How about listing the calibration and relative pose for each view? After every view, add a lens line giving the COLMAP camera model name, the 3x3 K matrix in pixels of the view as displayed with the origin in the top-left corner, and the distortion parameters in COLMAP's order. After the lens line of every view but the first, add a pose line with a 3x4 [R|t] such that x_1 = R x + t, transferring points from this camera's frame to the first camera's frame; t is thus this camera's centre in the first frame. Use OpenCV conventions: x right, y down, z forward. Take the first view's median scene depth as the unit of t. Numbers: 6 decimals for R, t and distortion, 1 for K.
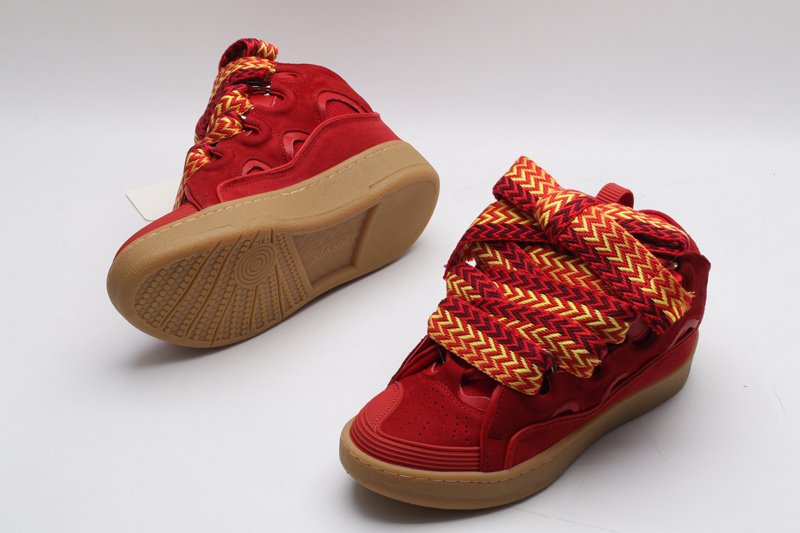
lens RADIAL K [[1881.5, 0, 400.0], [0, 1881.5, 266.5], [0, 0, 1]] dist [-0.168578, -0.866155]
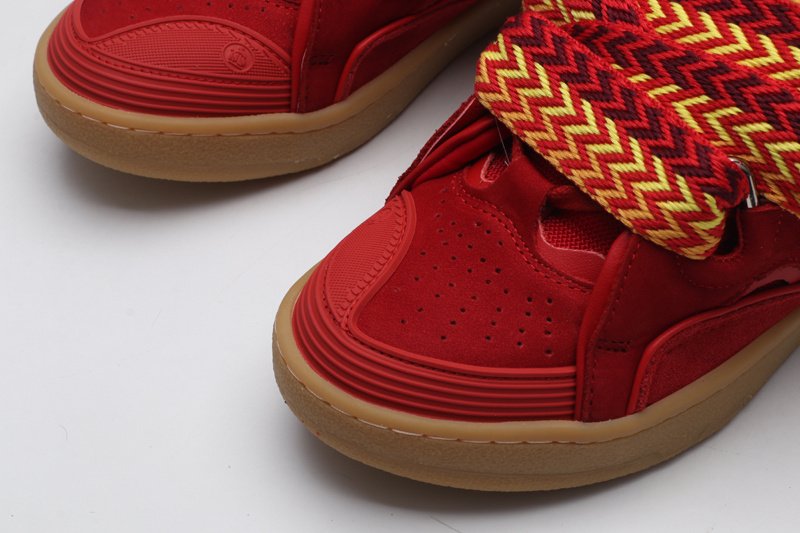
lens RADIAL K [[1881.5, 0, 400.0], [0, 1881.5, 266.5], [0, 0, 1]] dist [-0.168578, -0.866155]
pose [[0.996256, 0.033398, -0.079736, 0.035231], [-0.011869, 0.966466, 0.256520, -0.041135], [0.085629, -0.254613, 0.963244, 0.566239]]
